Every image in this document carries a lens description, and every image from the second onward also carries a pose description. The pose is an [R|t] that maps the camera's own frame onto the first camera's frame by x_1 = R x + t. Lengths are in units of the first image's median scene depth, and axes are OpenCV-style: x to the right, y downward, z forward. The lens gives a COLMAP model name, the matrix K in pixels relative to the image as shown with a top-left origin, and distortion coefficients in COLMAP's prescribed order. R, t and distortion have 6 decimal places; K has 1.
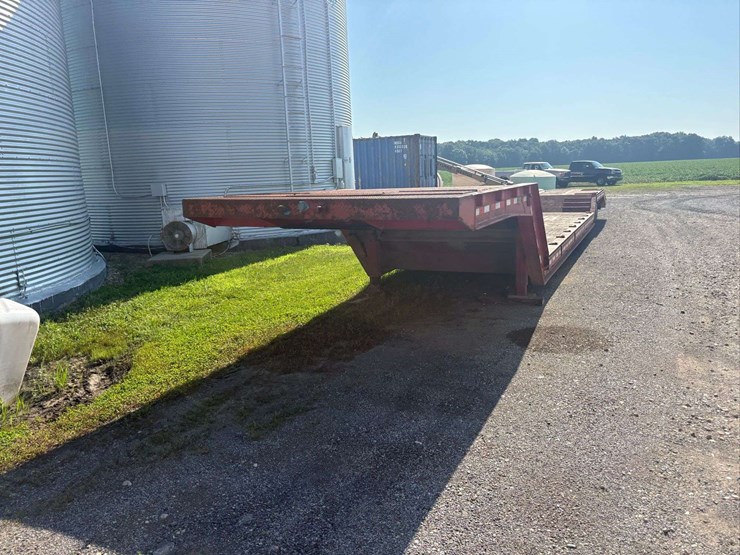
lens RADIAL K [[551.2, 0, 376.4], [0, 551.2, 278.6], [0, 0, 1]] dist [0.034153, -0.004381]
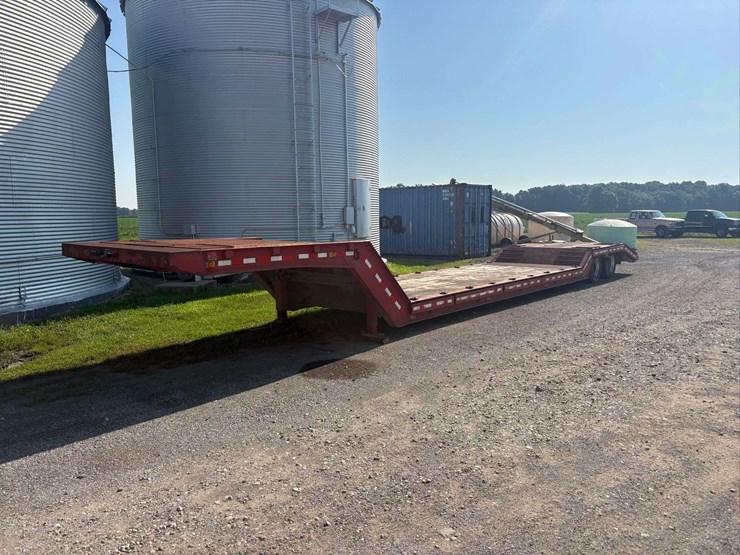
lens RADIAL K [[551.2, 0, 376.4], [0, 551.2, 278.6], [0, 0, 1]] dist [0.034153, -0.004381]
pose [[0.967006, 0.058682, -0.247901, 0.206654], [-0.075522, 0.995399, -0.058967, -0.007012], [0.243300, 0.075744, 0.966989, -0.049194]]
